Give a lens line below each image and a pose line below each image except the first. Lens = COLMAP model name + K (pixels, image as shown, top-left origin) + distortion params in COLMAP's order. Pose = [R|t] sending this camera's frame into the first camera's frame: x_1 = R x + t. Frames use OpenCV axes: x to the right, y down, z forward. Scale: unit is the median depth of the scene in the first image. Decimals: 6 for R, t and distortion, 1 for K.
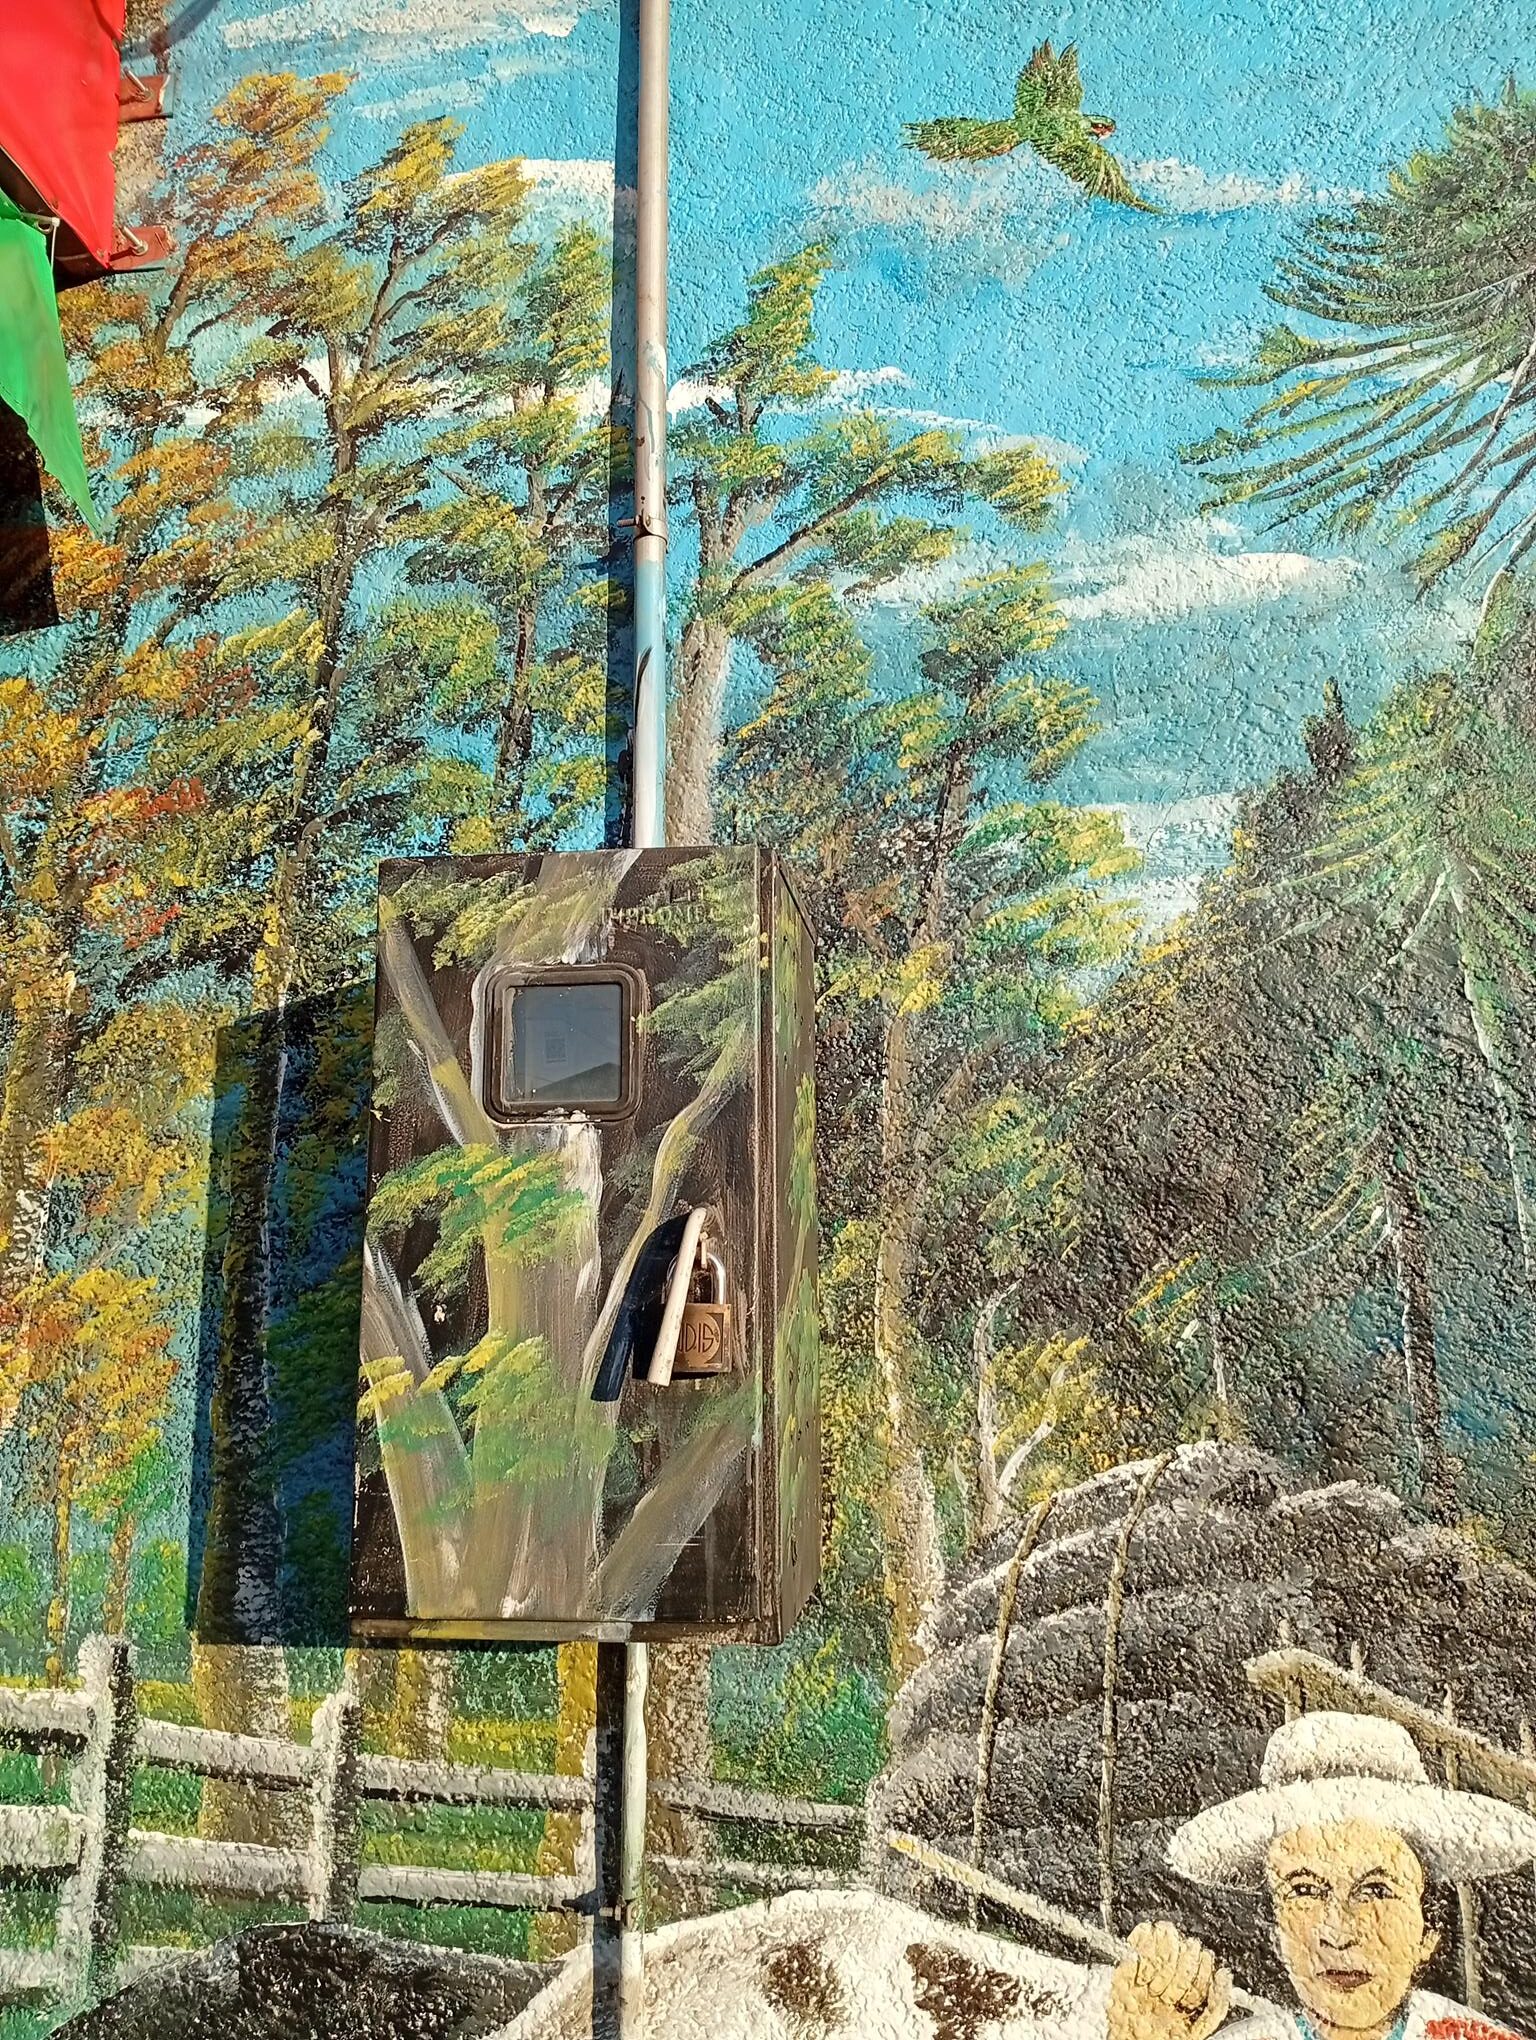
lens RADIAL K [[1563.5, 0, 784.6], [0, 1563.5, 1026.4], [0, 0, 1]] dist [0.068910, -0.134545]
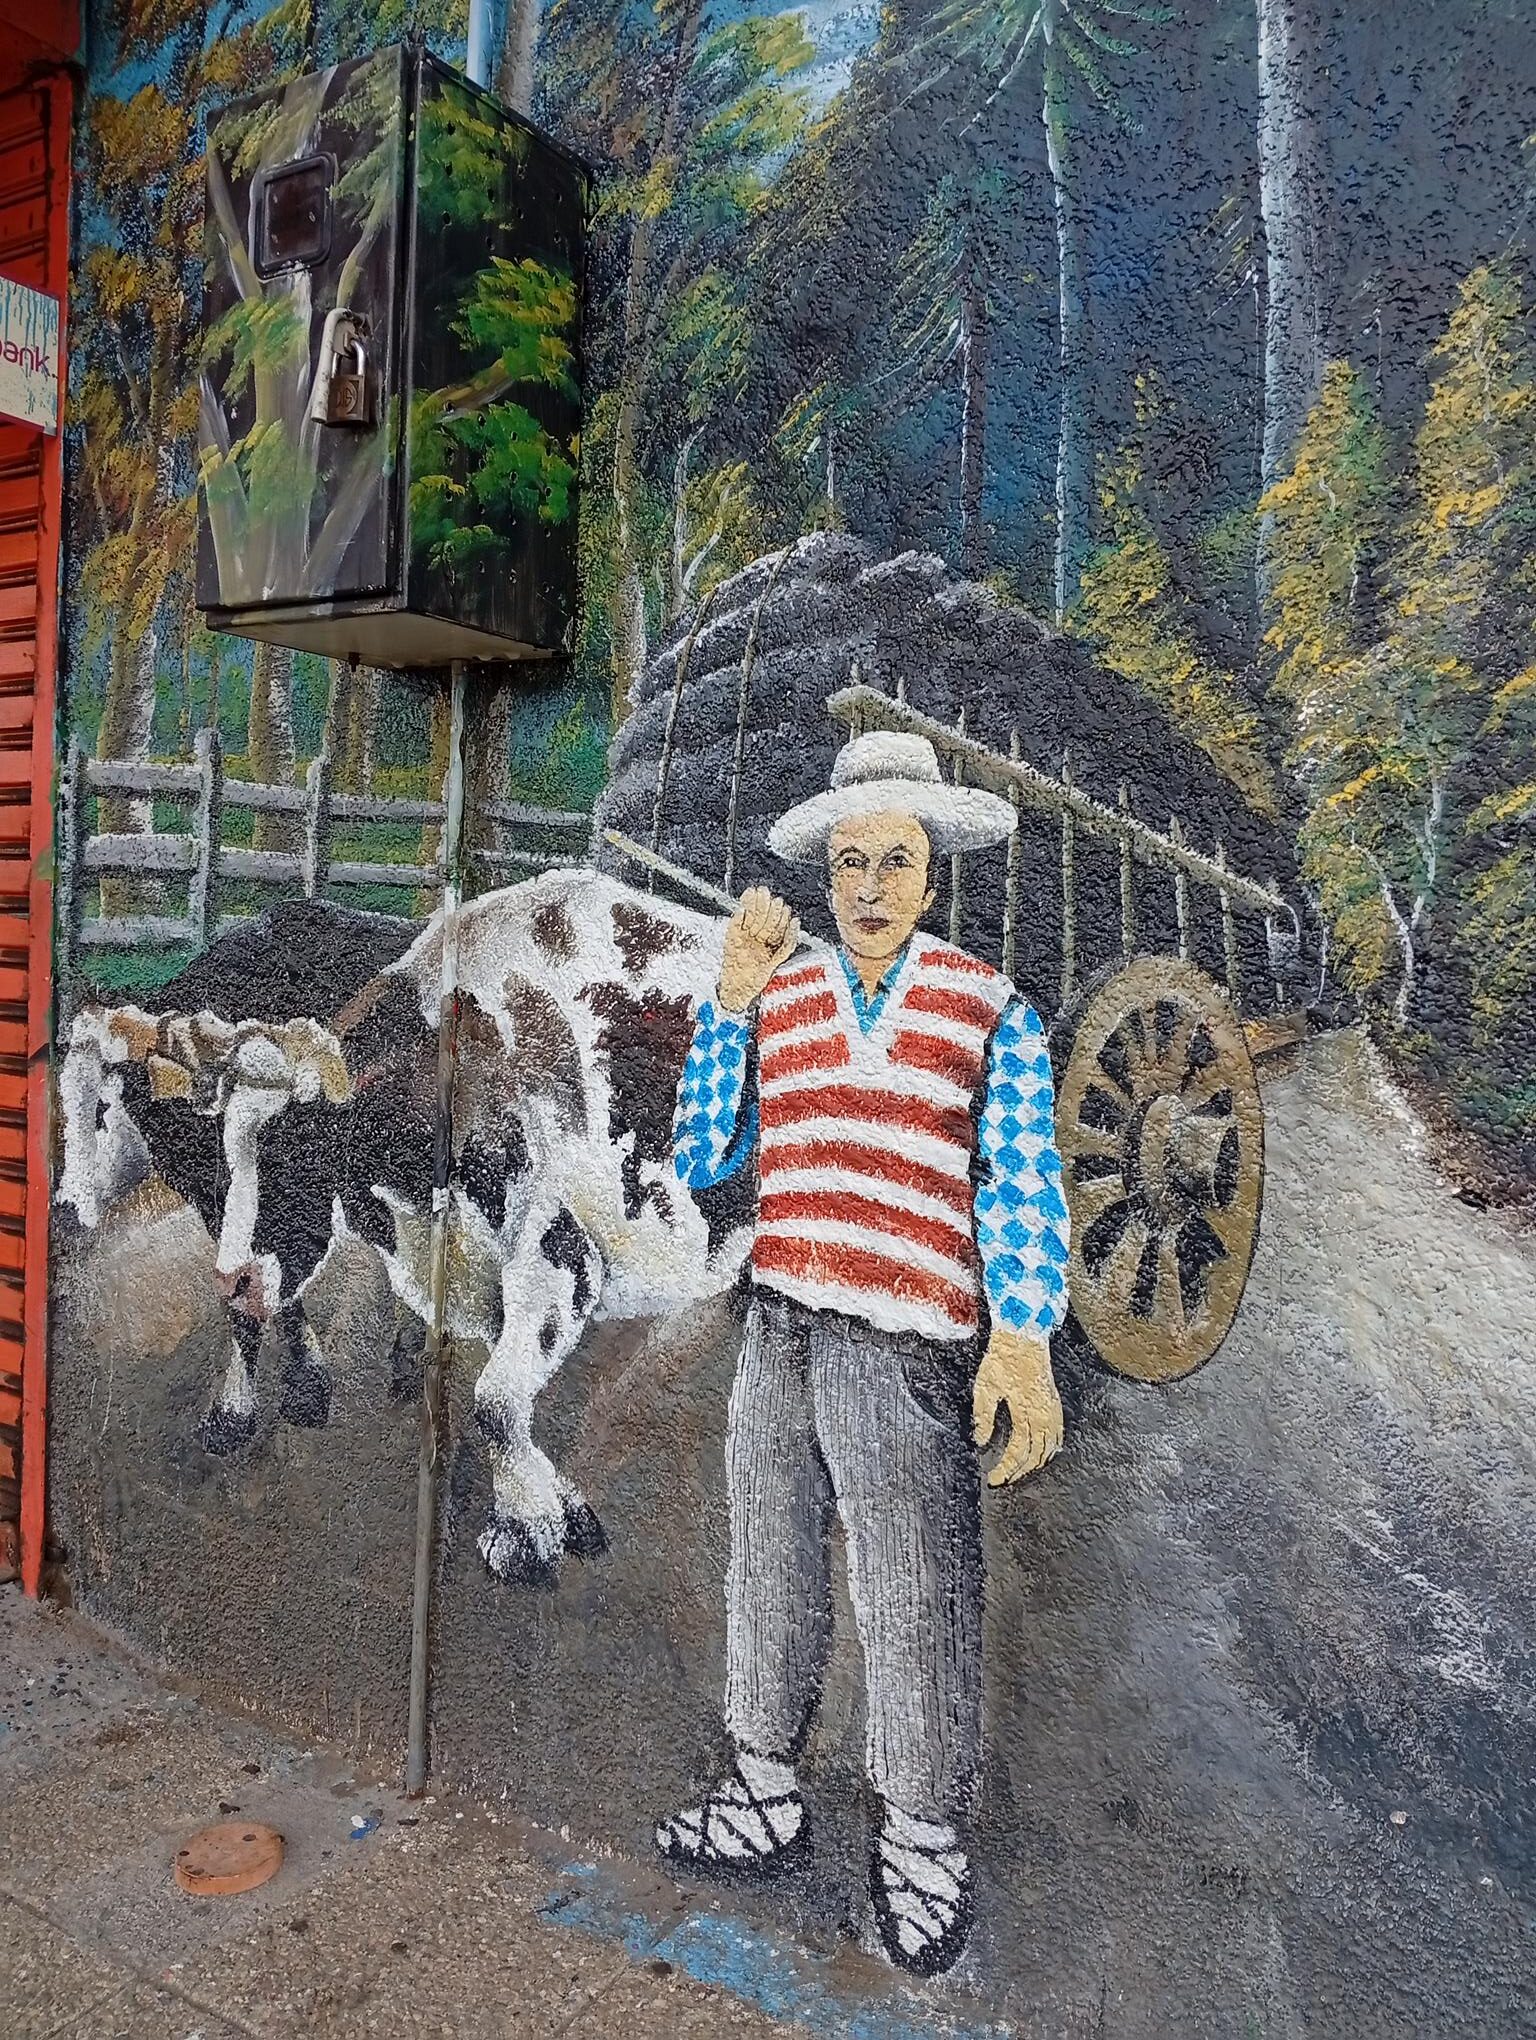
lens RADIAL K [[1563.5, 0, 773.6], [0, 1563.5, 1022.1], [0, 0, 1]] dist [0.068910, -0.134545]
pose [[0.910781, 0.065236, -0.407703, 0.764831], [0.023313, 0.977739, 0.208526, 0.377099], [0.412231, -0.199427, 0.888985, -0.217967]]
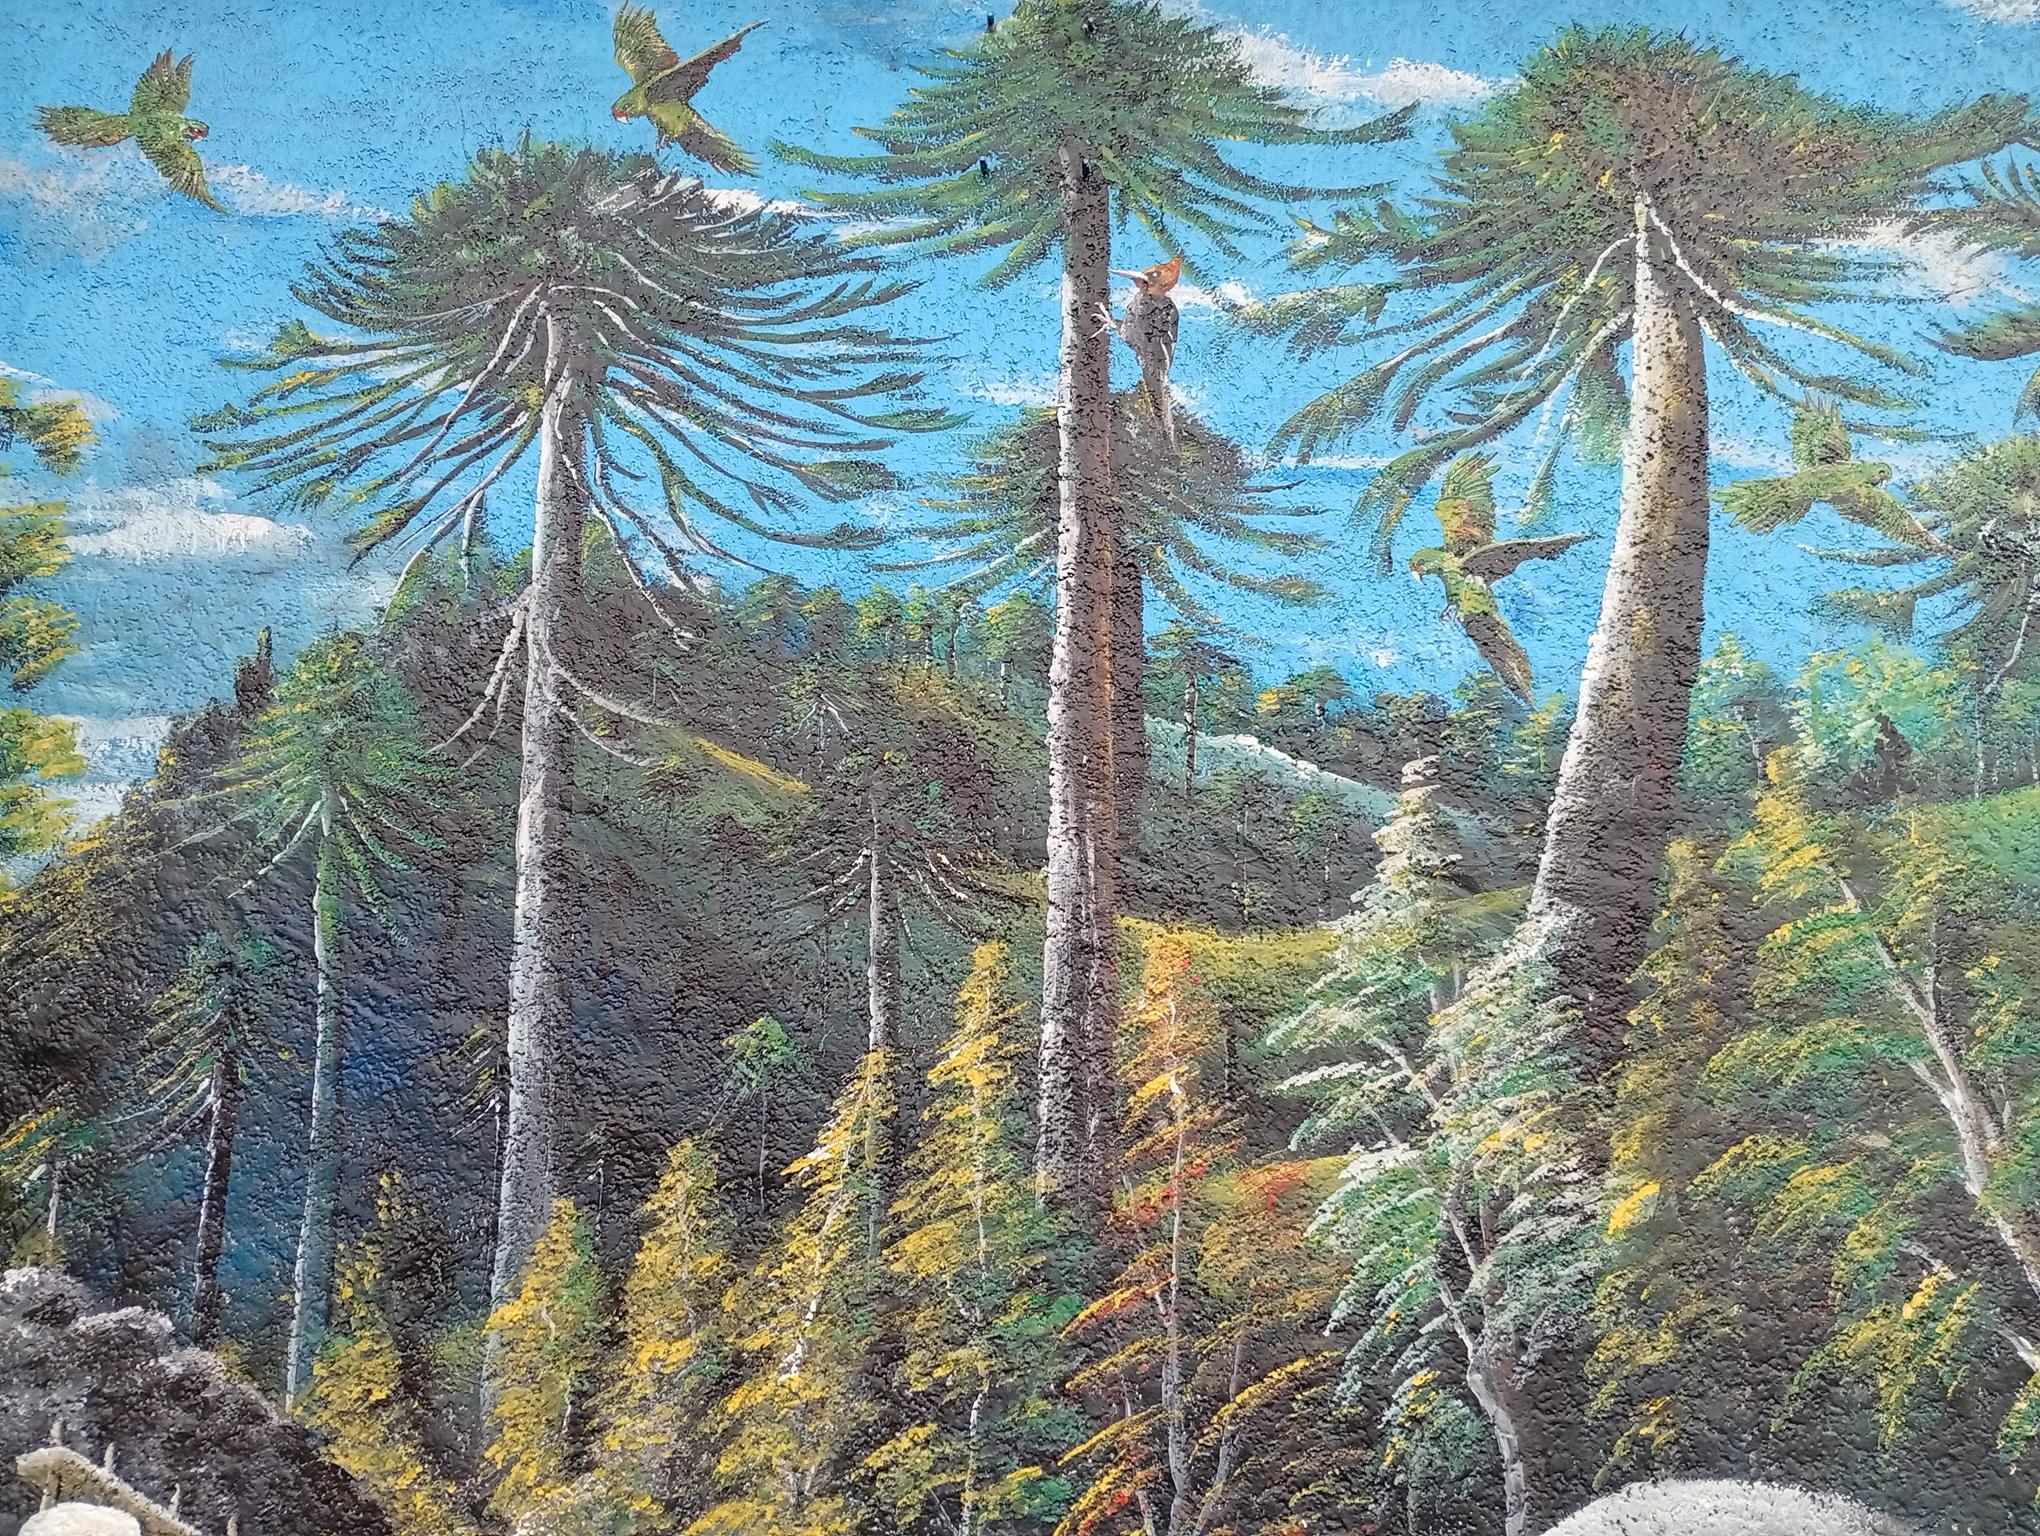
lens RADIAL K [[1563.5, 0, 1020.2], [0, 1563.5, 771.1], [0, 0, 1]] dist [0.068910, -0.134545]
pose [[0.993052, 0.079839, 0.086449, 0.858352], [-0.078330, 0.996712, -0.020714, -0.139697], [-0.087819, 0.013799, 0.996041, -0.241498]]
